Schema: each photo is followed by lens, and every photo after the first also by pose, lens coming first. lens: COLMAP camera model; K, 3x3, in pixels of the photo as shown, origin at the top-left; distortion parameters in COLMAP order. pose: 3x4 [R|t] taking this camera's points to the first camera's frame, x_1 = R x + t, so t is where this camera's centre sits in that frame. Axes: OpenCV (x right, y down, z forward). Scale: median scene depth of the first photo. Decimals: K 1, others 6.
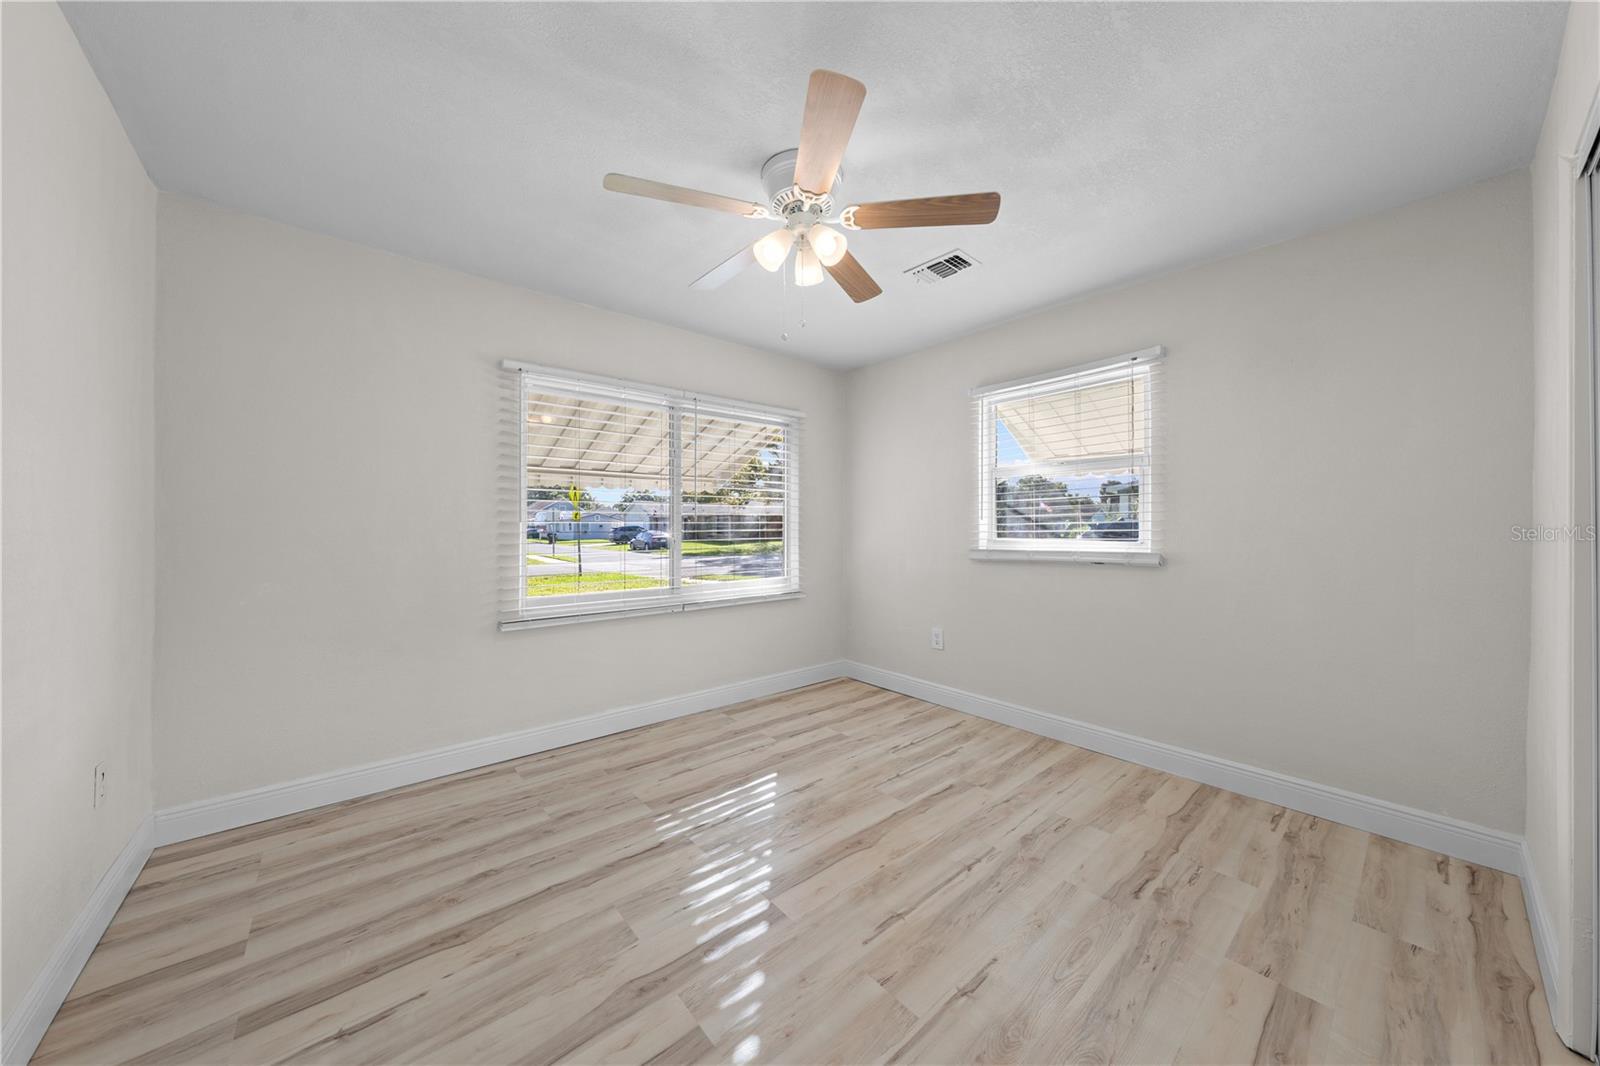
lens RADIAL K [[540.7, 0, 816.6], [0, 540.7, 522.5], [0, 0, 1]] dist [-0.002400, 0.000673]
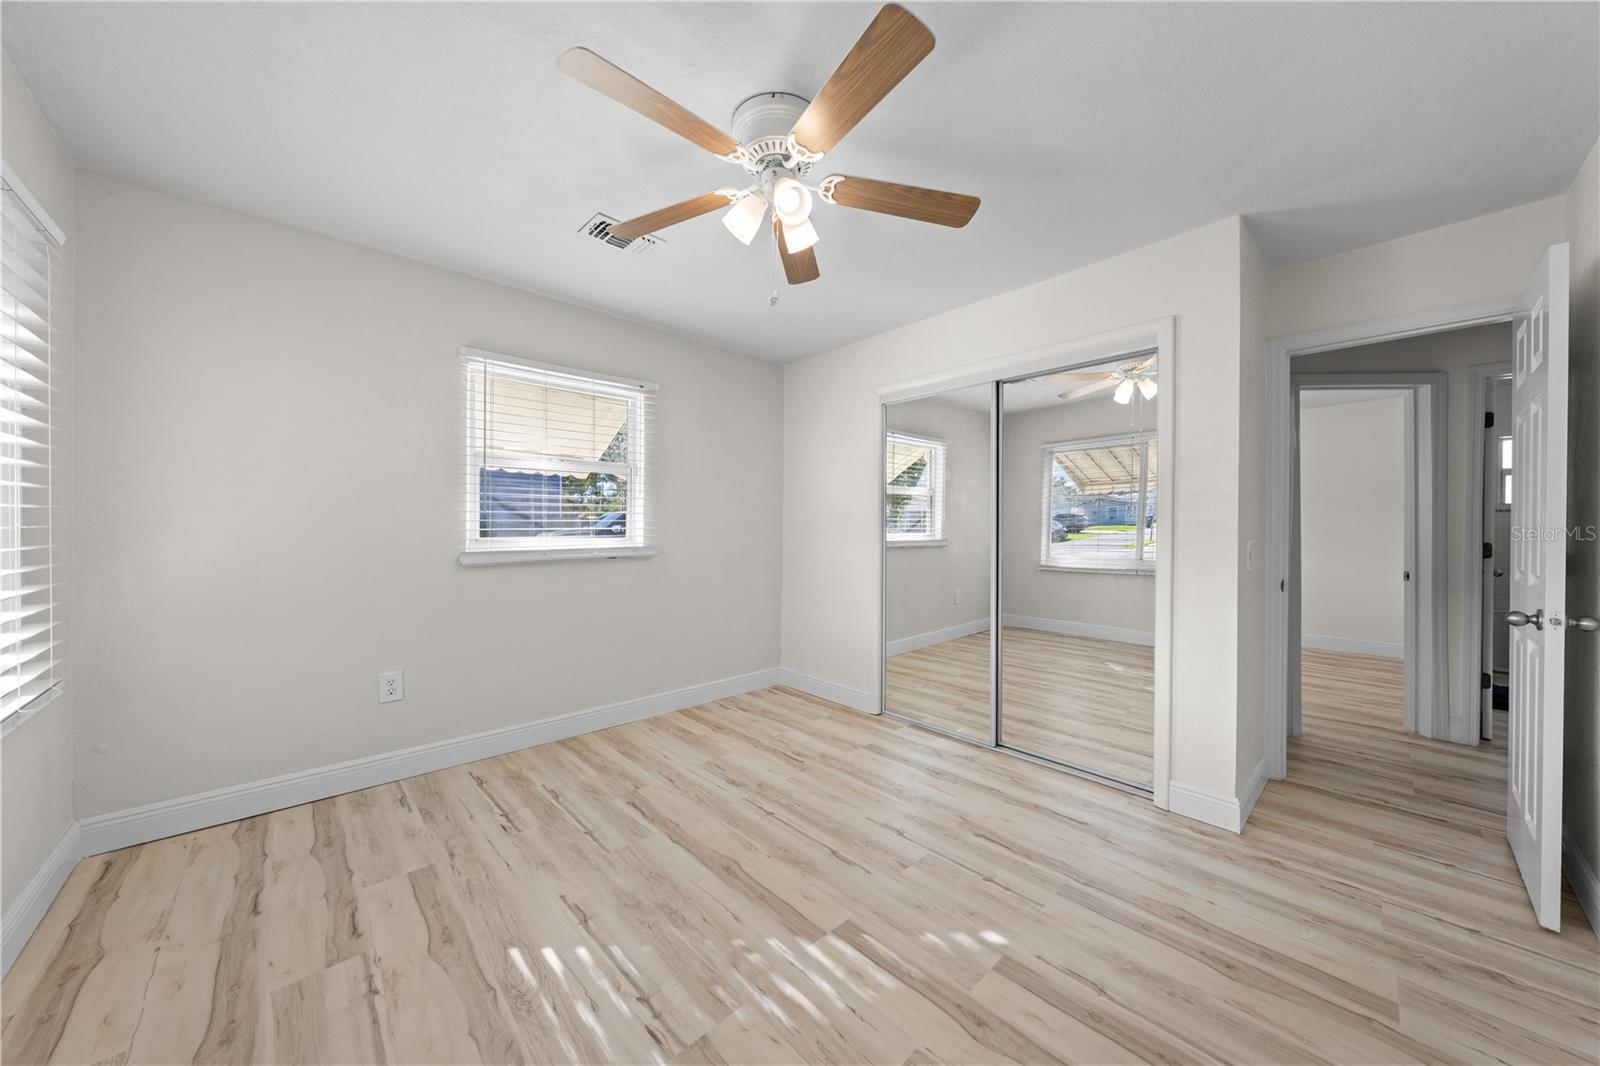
lens RADIAL K [[540.7, 0, 793.0], [0, 540.7, 524.2], [0, 0, 1]] dist [-0.002400, 0.000673]
pose [[-0.015241, 0.003640, 0.999877, -0.635316], [-0.016602, 0.999855, -0.003893, 0.004856], [-0.999746, -0.016659, -0.015178, 0.683290]]
